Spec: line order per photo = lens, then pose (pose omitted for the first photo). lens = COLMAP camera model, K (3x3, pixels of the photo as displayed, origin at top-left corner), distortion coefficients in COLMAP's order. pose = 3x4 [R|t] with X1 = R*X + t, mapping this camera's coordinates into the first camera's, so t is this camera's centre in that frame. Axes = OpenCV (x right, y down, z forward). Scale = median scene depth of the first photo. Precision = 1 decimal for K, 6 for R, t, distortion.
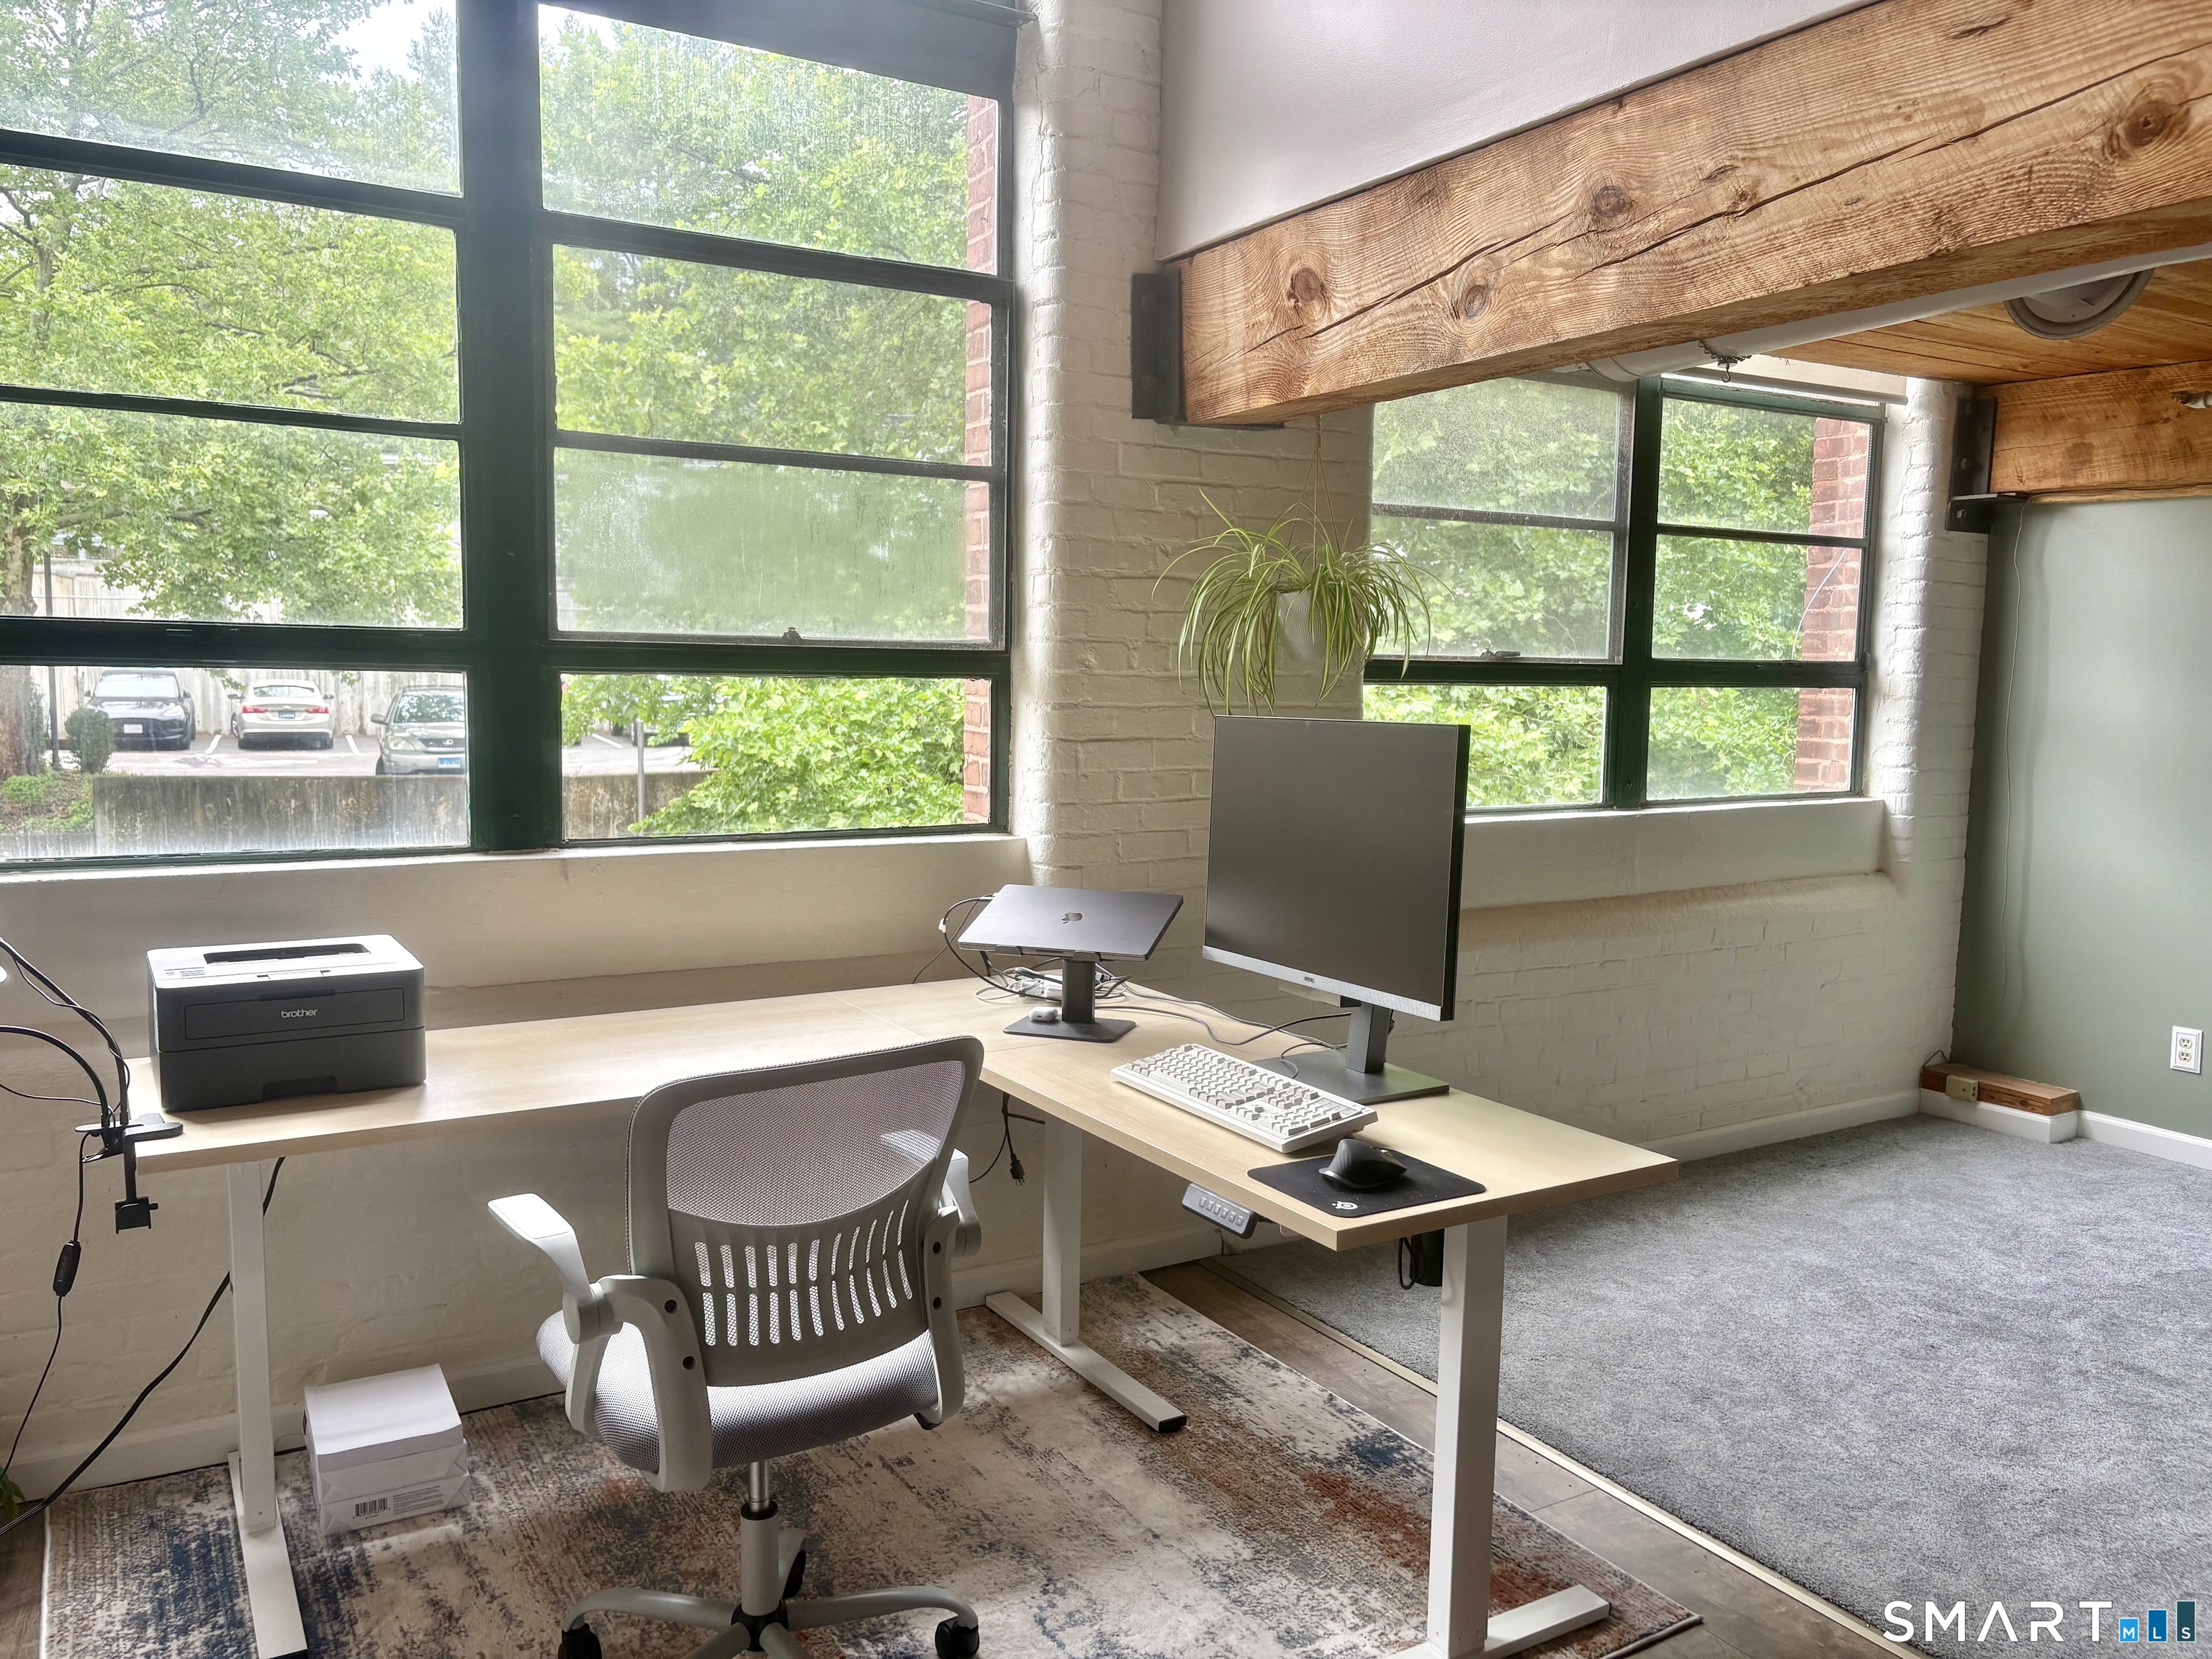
lens RADIAL K [[1674.5, 0, 1110.8], [0, 1674.5, 838.5], [0, 0, 1]] dist [0.026719, -0.011671]
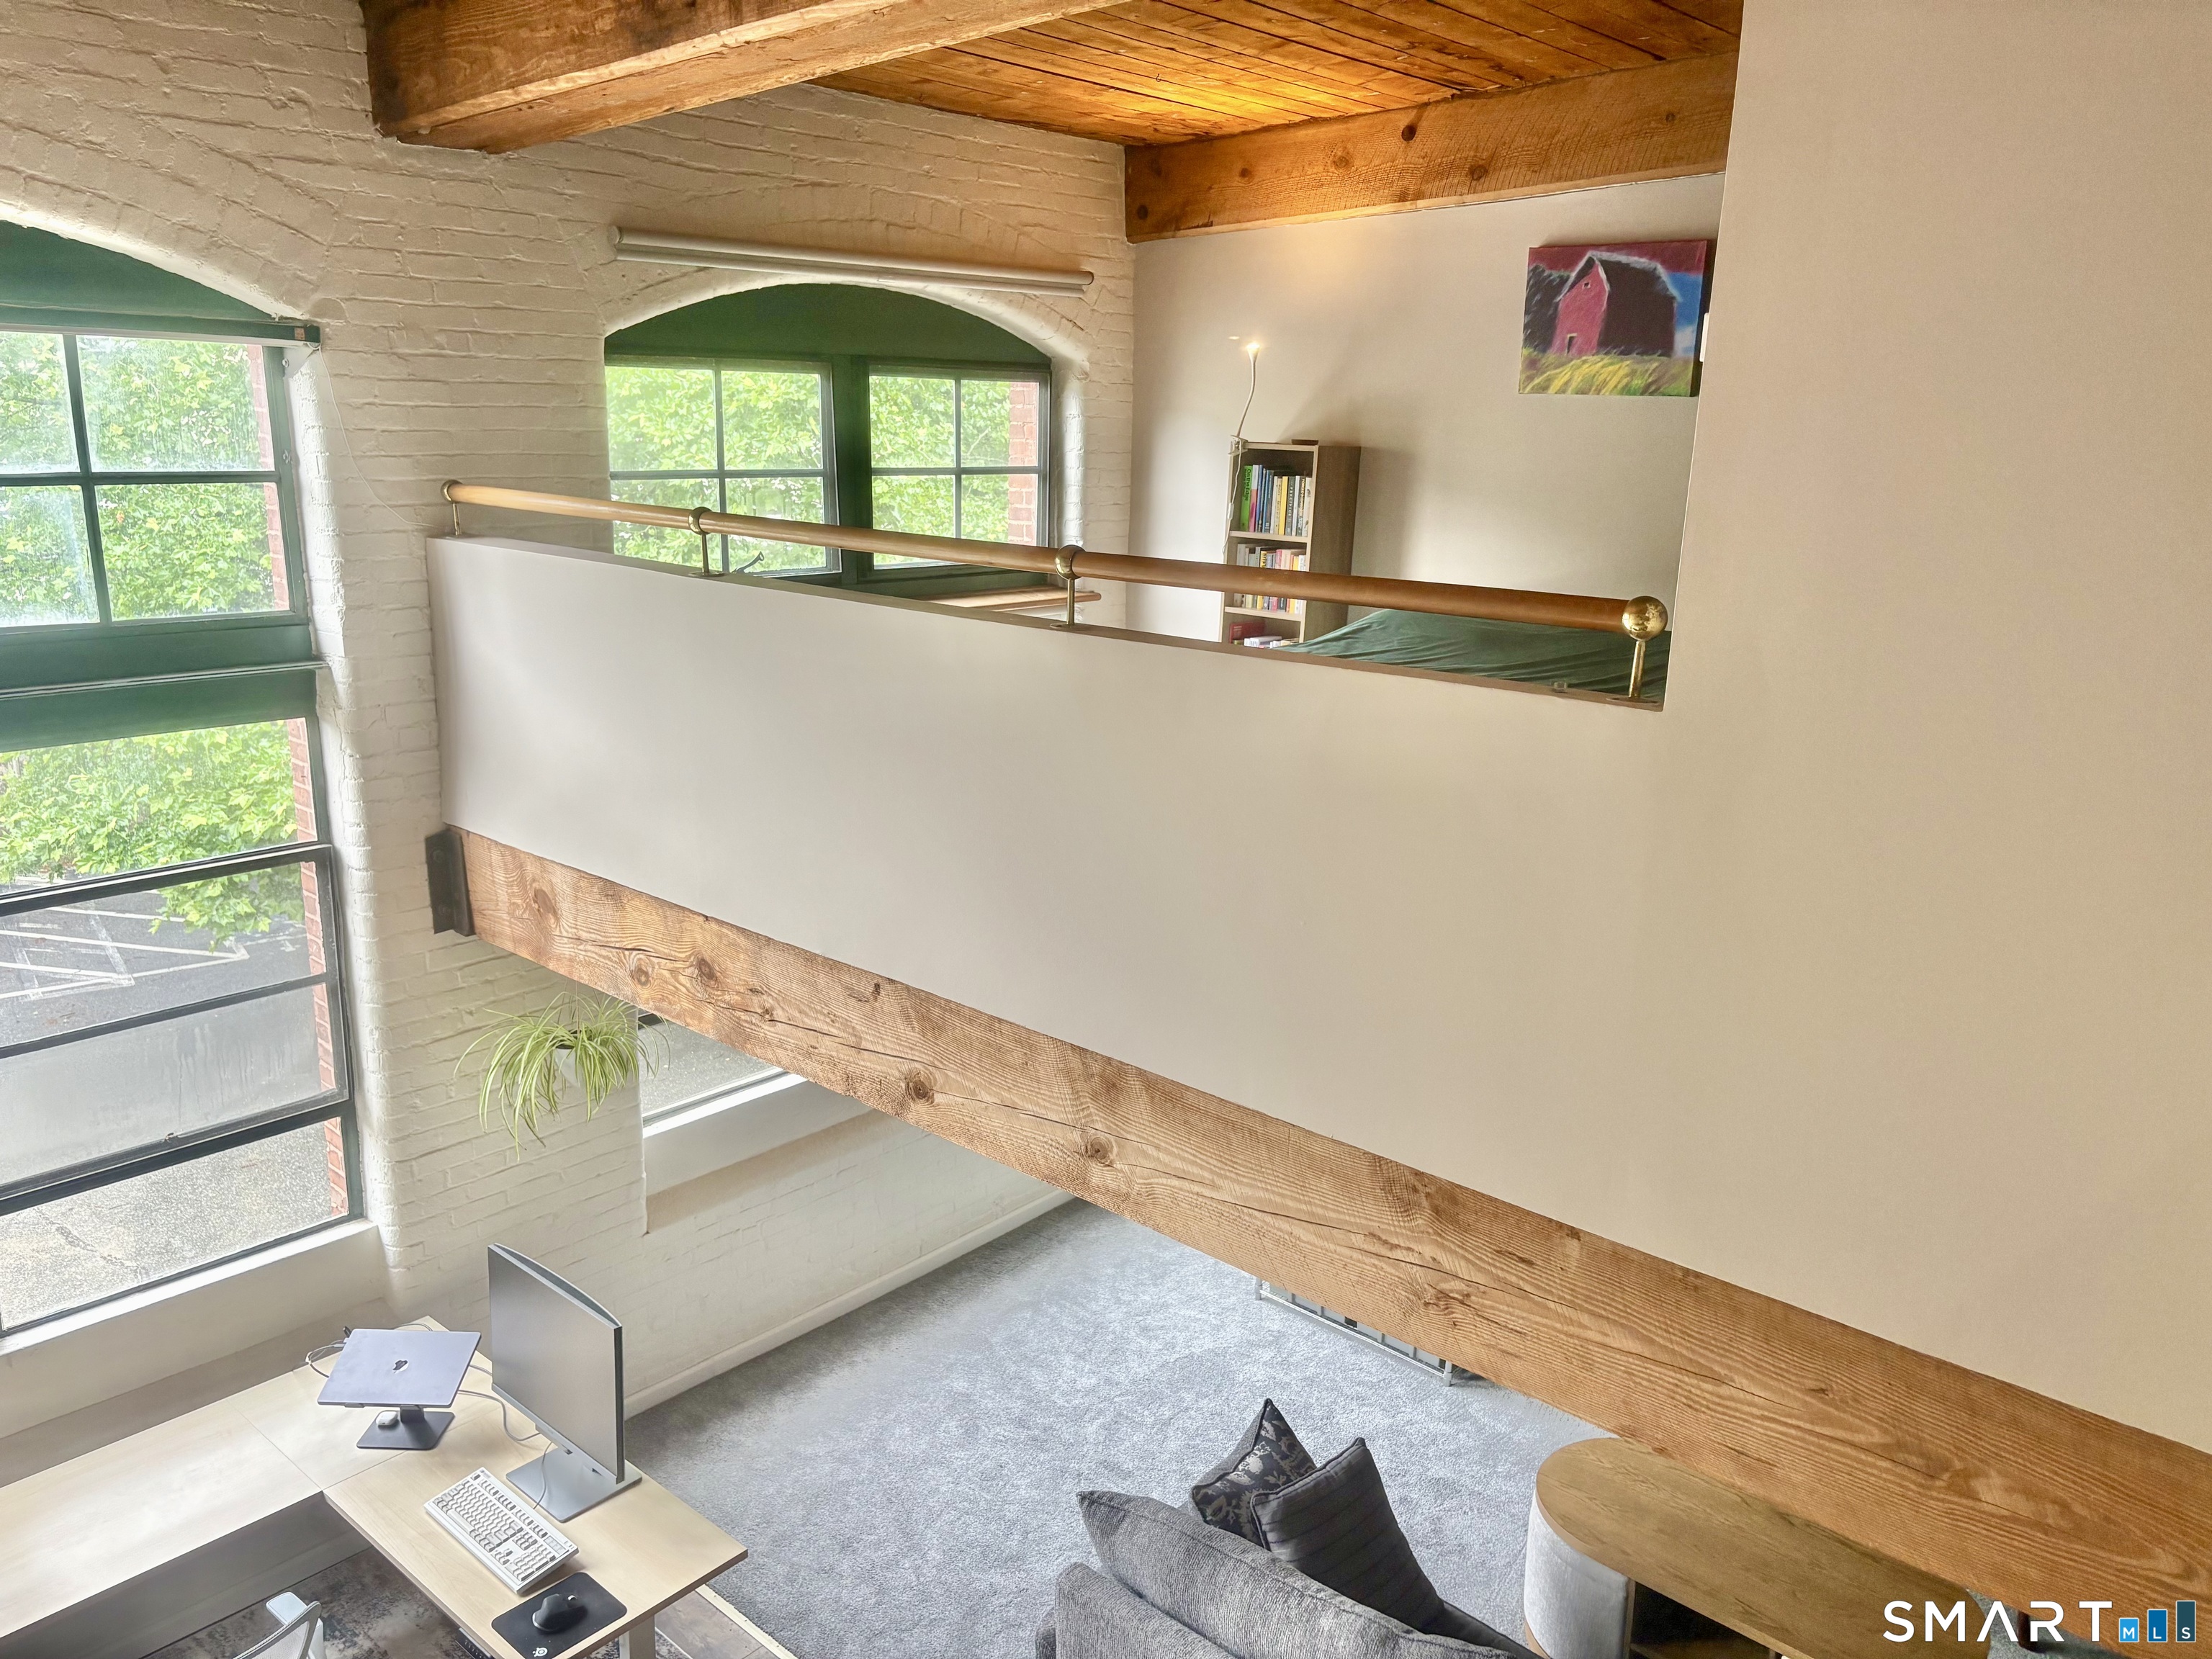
lens RADIAL K [[1695.4, 0, 1106.0], [0, 1695.4, 829.5], [0, 0, 1]] dist [0.016266, -0.000815]
pose [[0.954085, -0.064827, 0.292438, 0.139387], [0.018402, 0.987140, 0.158793, -0.557933], [-0.298972, -0.146121, 0.943008, -0.483743]]
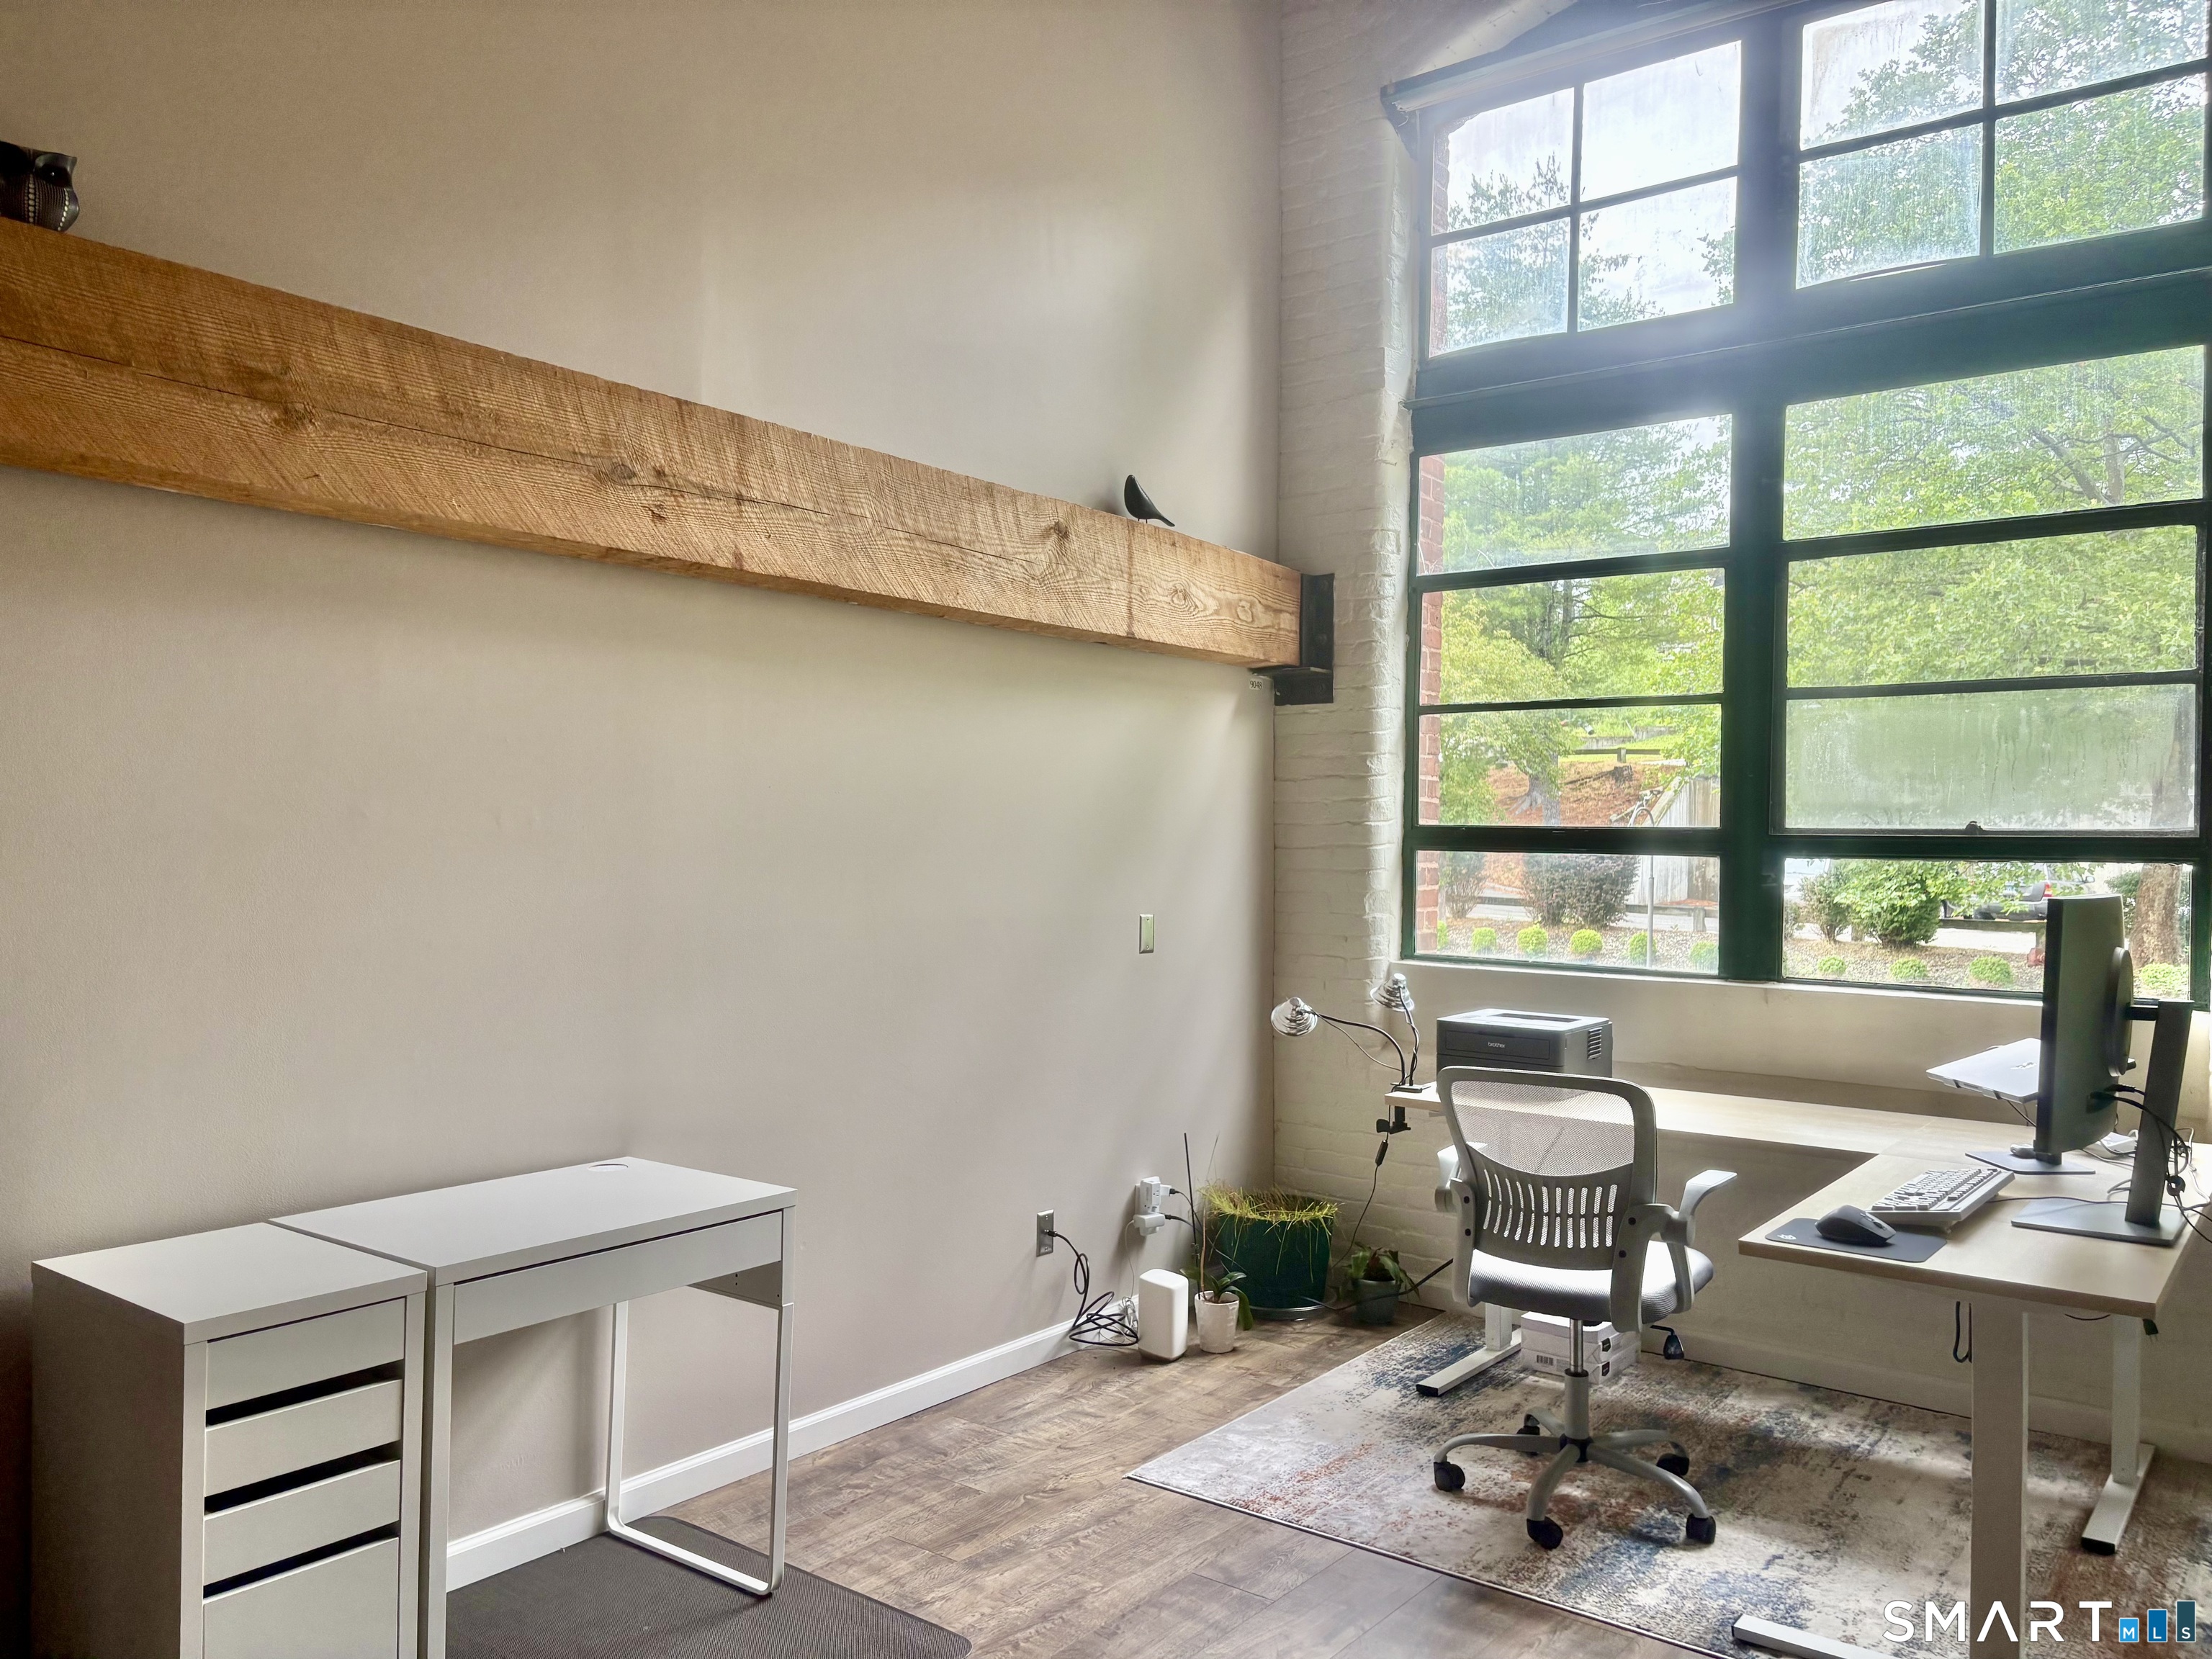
lens RADIAL K [[1674.5, 0, 1110.8], [0, 1674.5, 838.5], [0, 0, 1]] dist [0.026719, -0.011671]
pose [[0.361960, -0.009145, -0.932149, 0.708345], [-0.098187, 0.994016, -0.047879, 0.007544], [0.927008, 0.108855, 0.358896, -0.028190]]
